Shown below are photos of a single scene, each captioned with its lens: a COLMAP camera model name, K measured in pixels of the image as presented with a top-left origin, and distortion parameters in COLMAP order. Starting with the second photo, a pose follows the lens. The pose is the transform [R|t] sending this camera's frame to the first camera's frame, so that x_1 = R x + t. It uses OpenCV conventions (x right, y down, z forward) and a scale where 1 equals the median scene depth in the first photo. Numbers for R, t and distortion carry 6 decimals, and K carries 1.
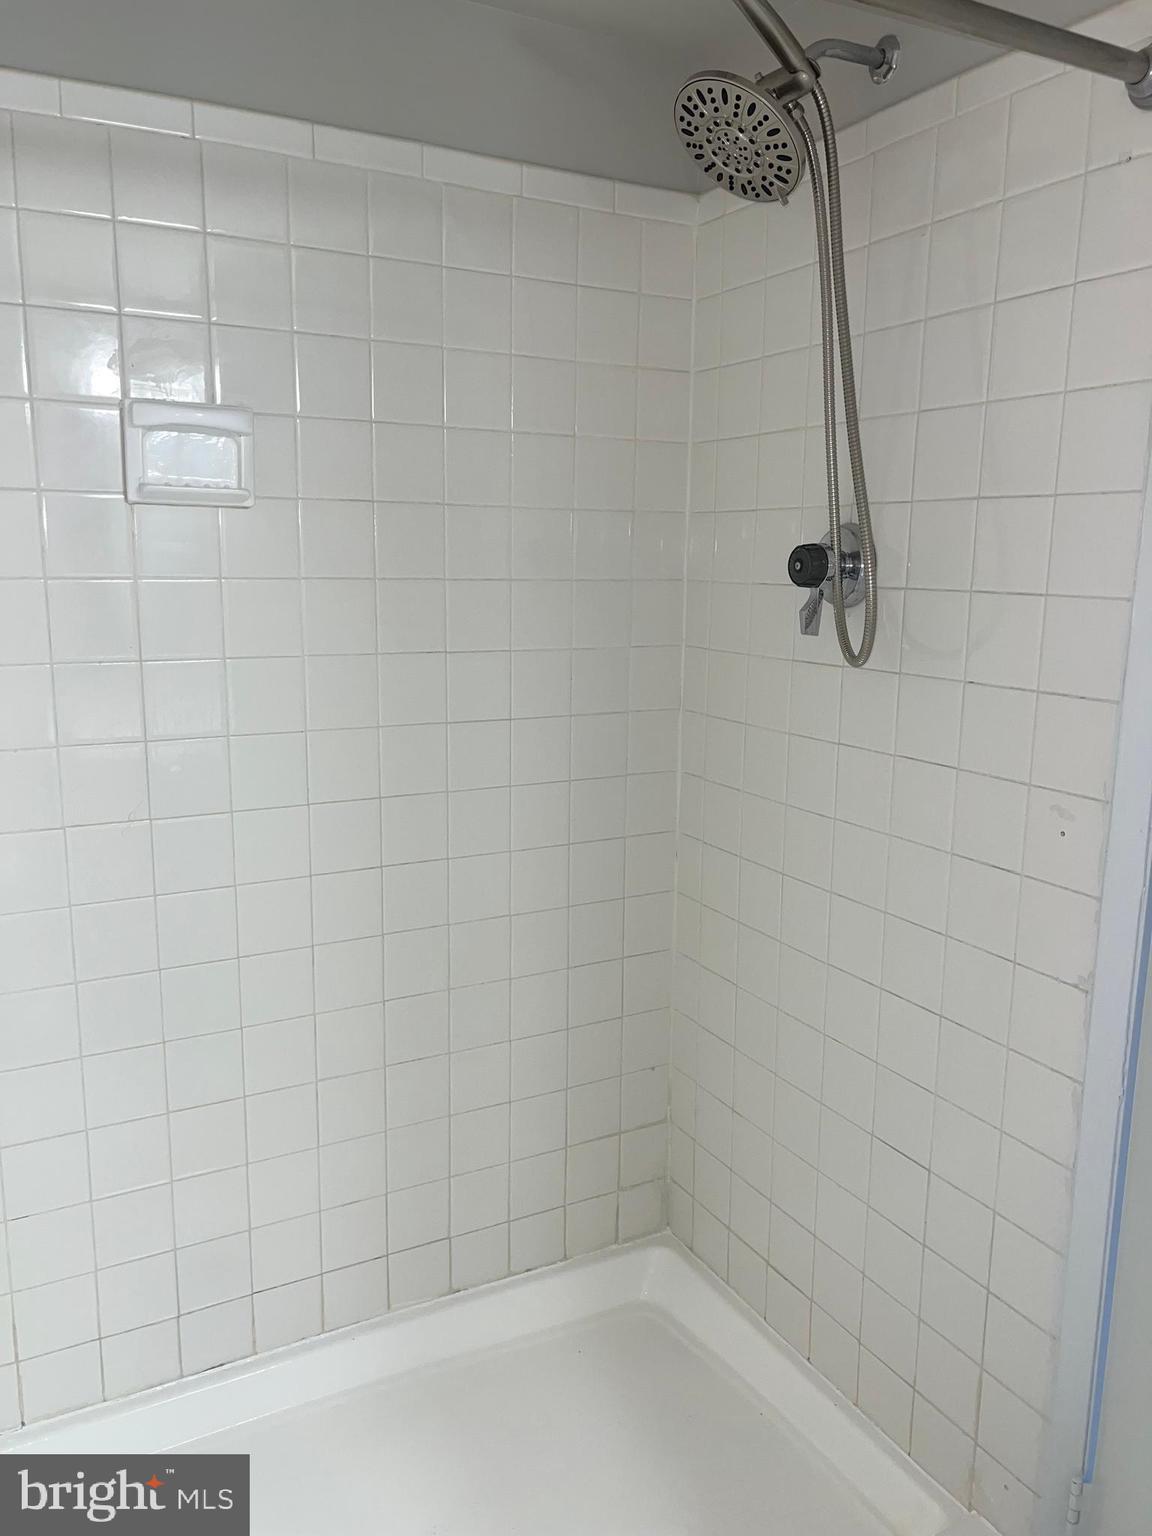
lens RADIAL K [[1158.2, 0, 577.0], [0, 1158.2, 767.6], [0, 0, 1]] dist [0.054946, -0.061334]
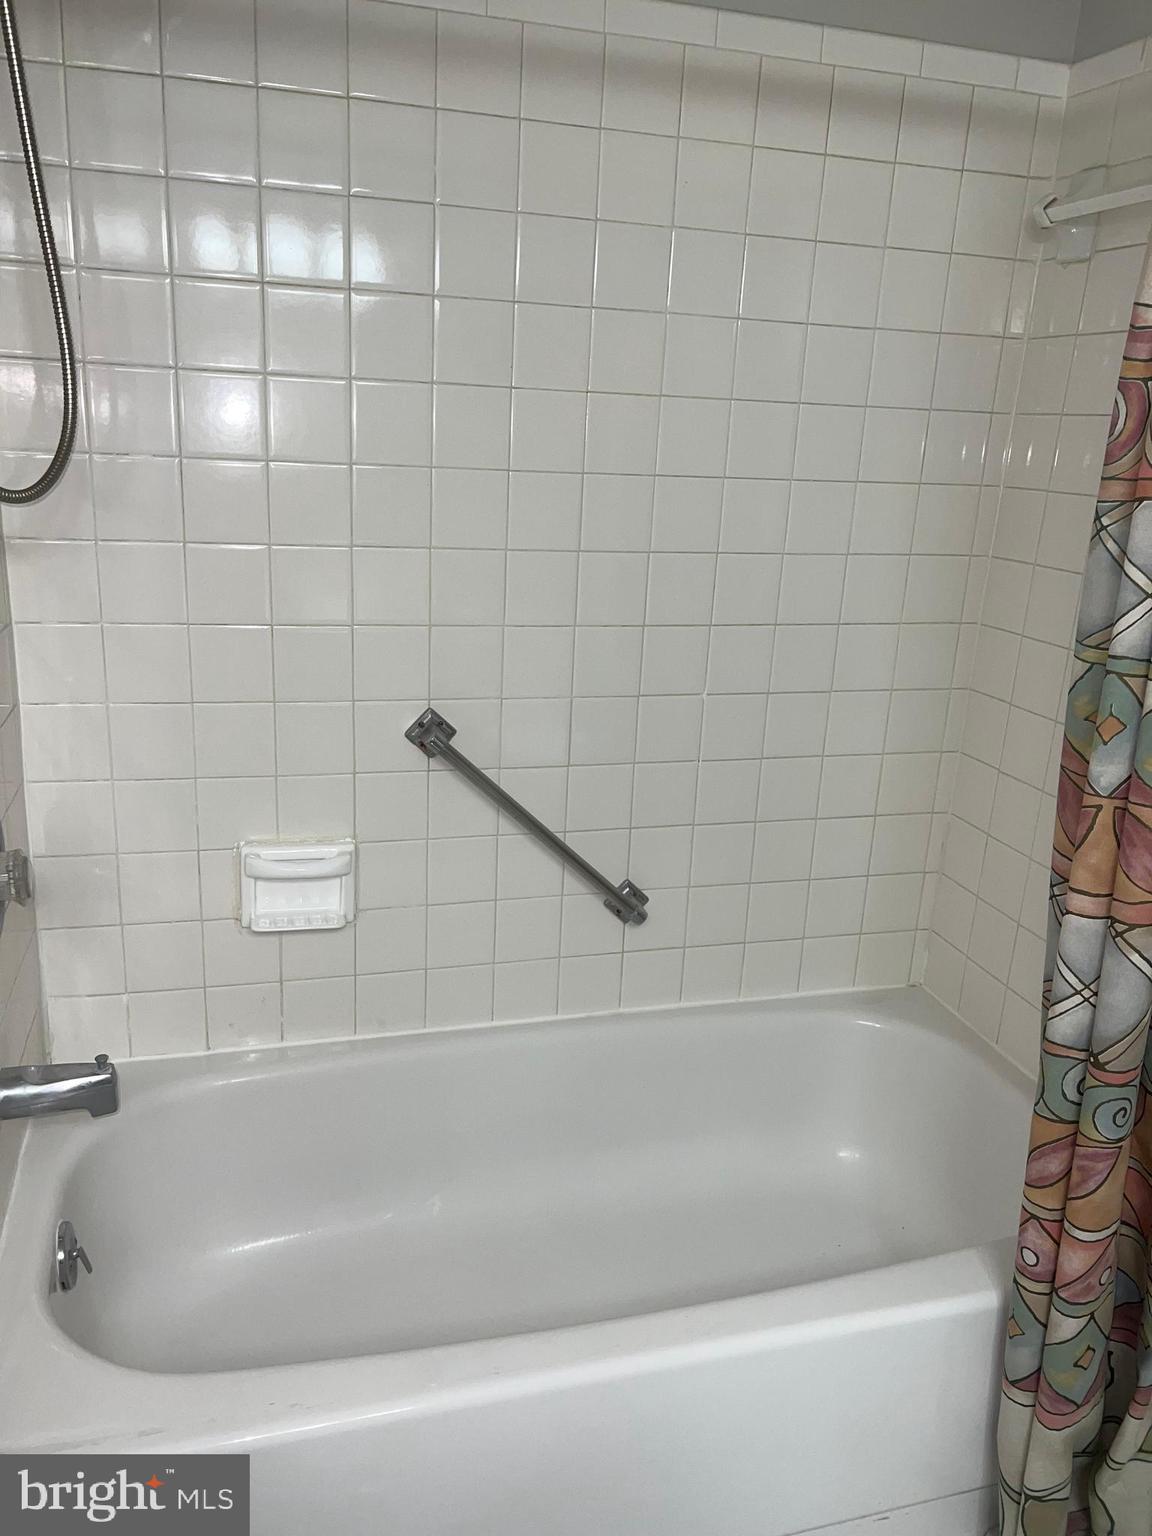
lens RADIAL K [[1158.2, 0, 574.0], [0, 1158.2, 770.2], [0, 0, 1]] dist [0.054946, -0.061334]
pose [[0.973357, 0.088682, -0.211450, 0.112116], [-0.070215, 0.993158, 0.093312, -0.009476], [0.218278, -0.075979, 0.972924, 0.059465]]
